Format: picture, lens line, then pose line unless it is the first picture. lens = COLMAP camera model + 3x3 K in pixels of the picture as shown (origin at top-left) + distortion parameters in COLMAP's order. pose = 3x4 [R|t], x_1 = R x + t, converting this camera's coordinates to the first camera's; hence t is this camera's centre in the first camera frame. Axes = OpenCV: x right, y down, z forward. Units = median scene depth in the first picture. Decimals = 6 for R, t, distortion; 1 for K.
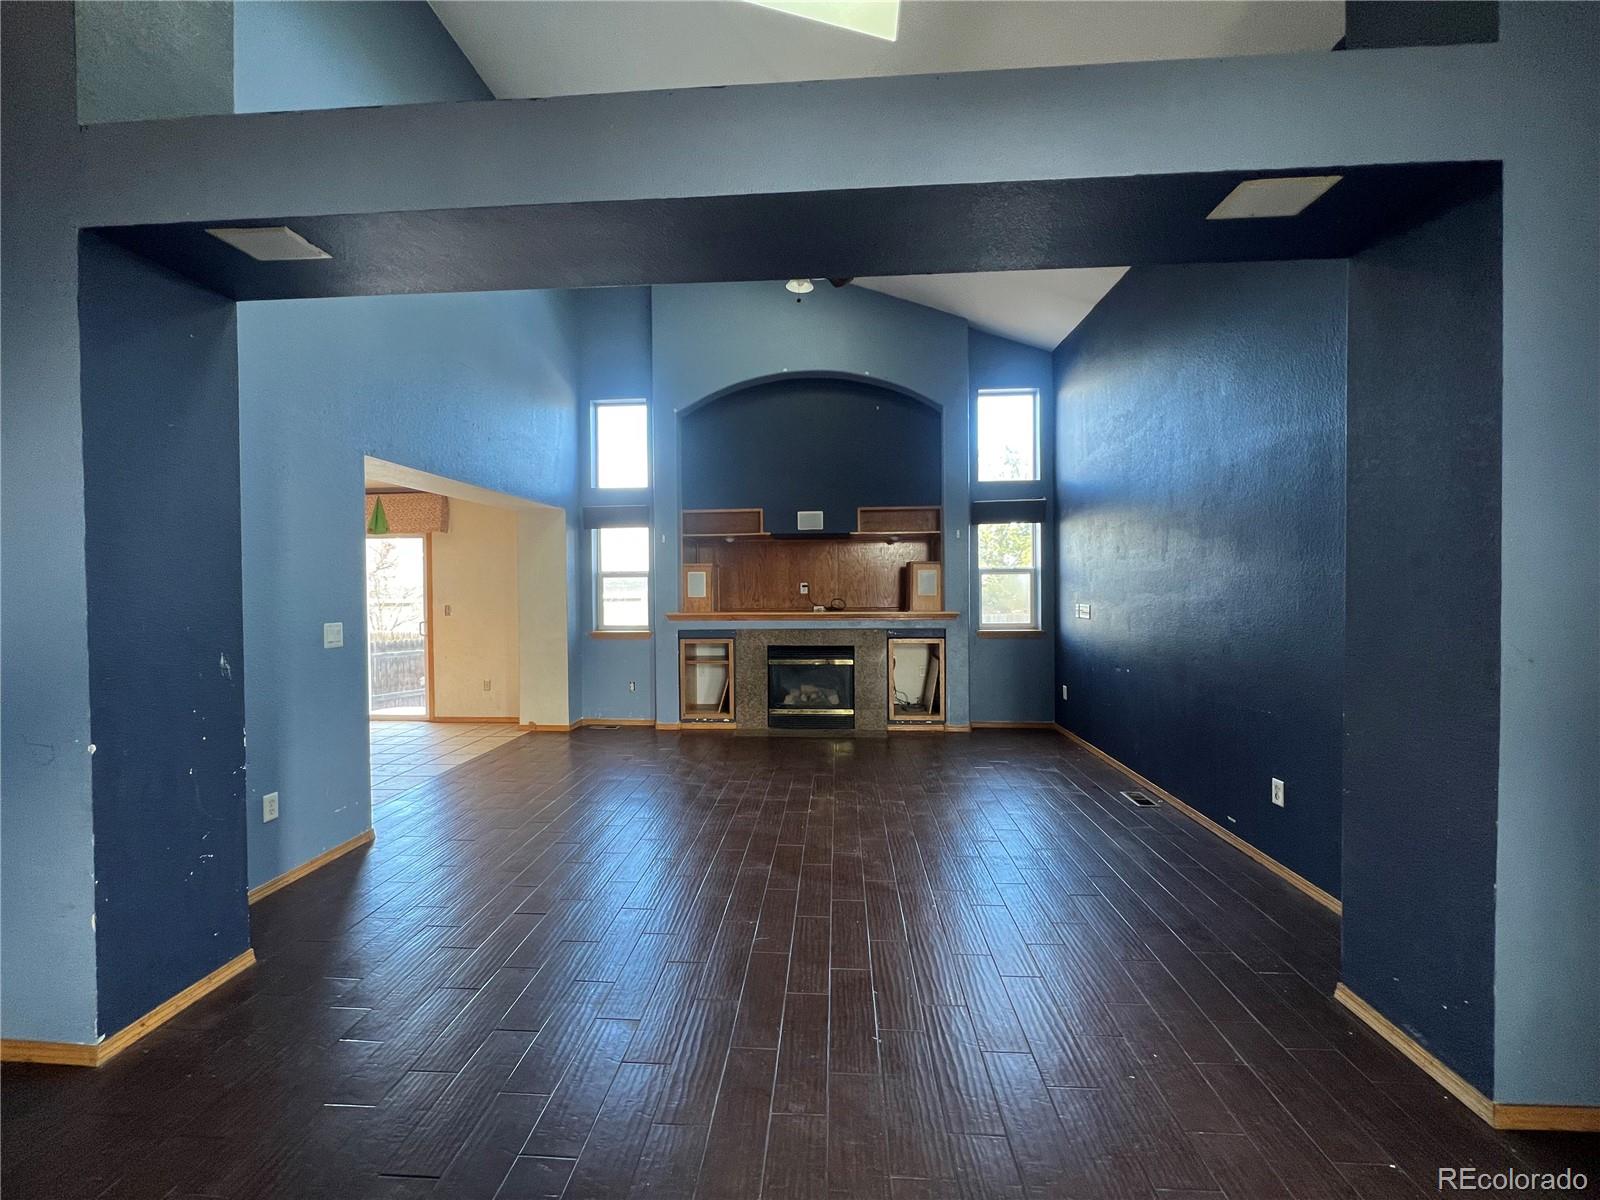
lens RADIAL K [[639.7, 0, 797.0], [0, 639.7, 596.2], [0, 0, 1]] dist [-0.004188, 0.001042]
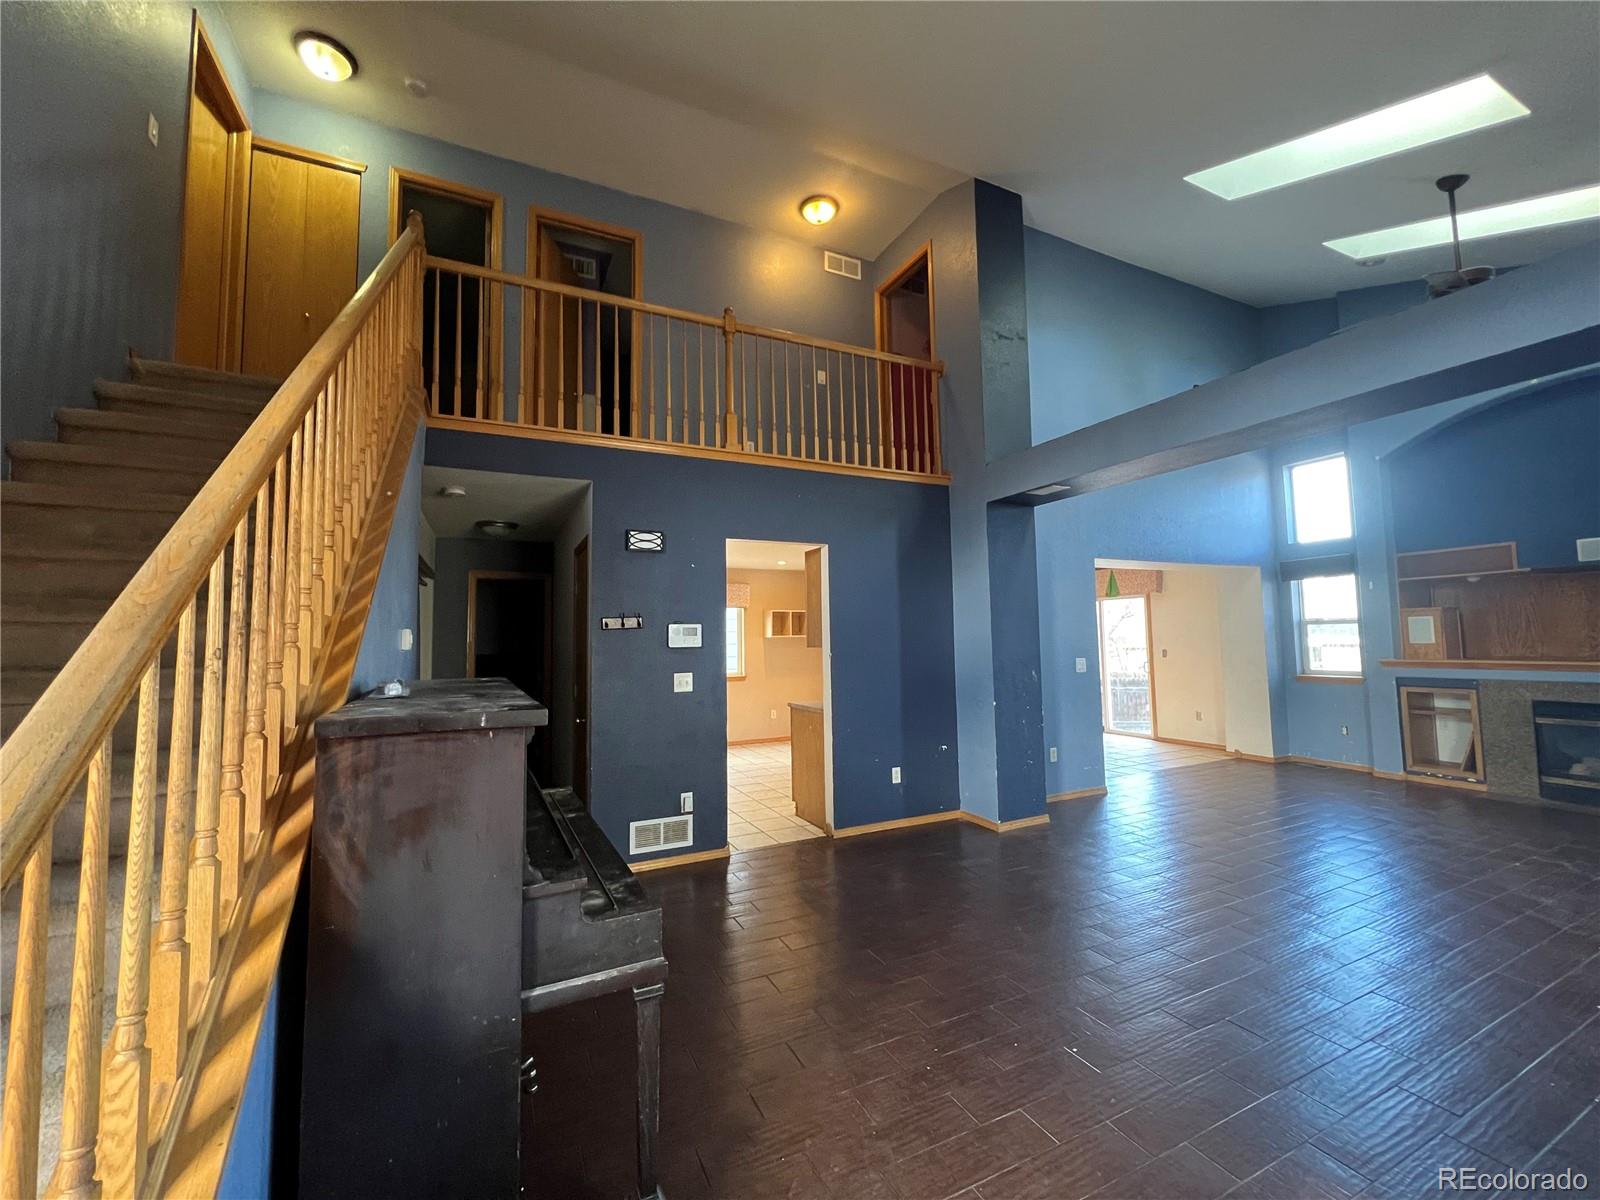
lens RADIAL K [[639.7, 0, 796.9], [0, 639.7, 593.0], [0, 0, 1]] dist [-0.004188, 0.001042]
pose [[0.488871, -0.066122, -0.869846, 0.223458], [0.000550, 0.997146, -0.075490, -0.002281], [0.872356, 0.036427, 0.487513, -0.280752]]
